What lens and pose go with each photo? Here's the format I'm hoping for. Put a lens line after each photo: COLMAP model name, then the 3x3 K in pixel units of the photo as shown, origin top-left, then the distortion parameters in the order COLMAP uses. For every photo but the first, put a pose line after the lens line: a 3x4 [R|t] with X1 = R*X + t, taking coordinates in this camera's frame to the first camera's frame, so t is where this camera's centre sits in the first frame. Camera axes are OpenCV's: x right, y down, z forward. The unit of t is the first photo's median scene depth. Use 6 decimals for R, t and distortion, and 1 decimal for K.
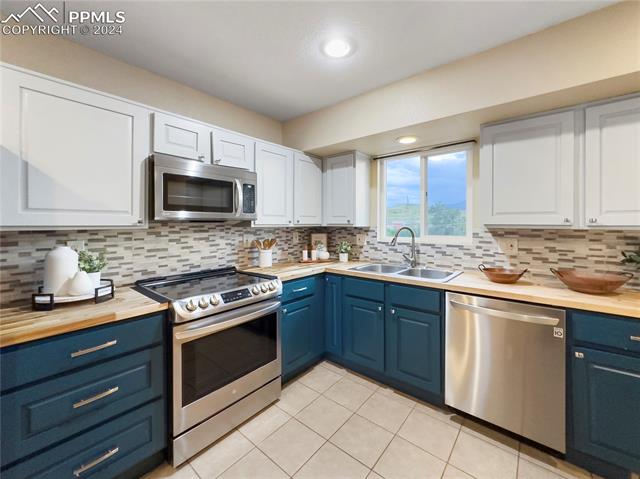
lens RADIAL K [[257.6, 0, 322.4], [0, 257.6, 239.2], [0, 0, 1]] dist [-0.001165, 0.000149]
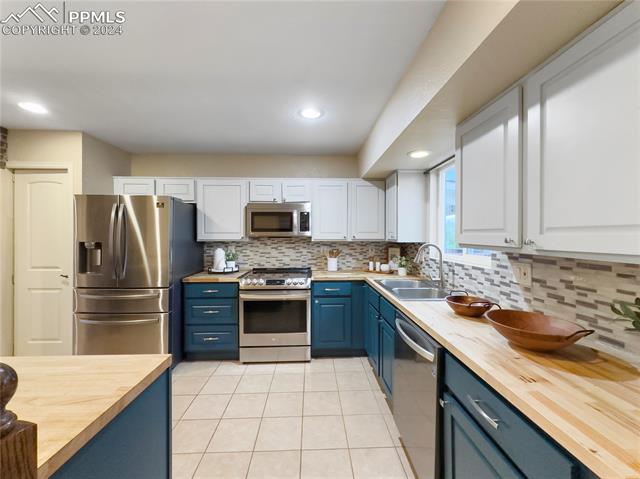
lens RADIAL K [[257.6, 0, 322.4], [0, 257.6, 239.2], [0, 0, 1]] dist [-0.001165, 0.000149]
pose [[0.665503, 0.013163, -0.746279, 0.901897], [-0.044999, 0.998733, -0.022512, -0.029373], [0.745037, 0.048564, 0.665253, 0.095496]]
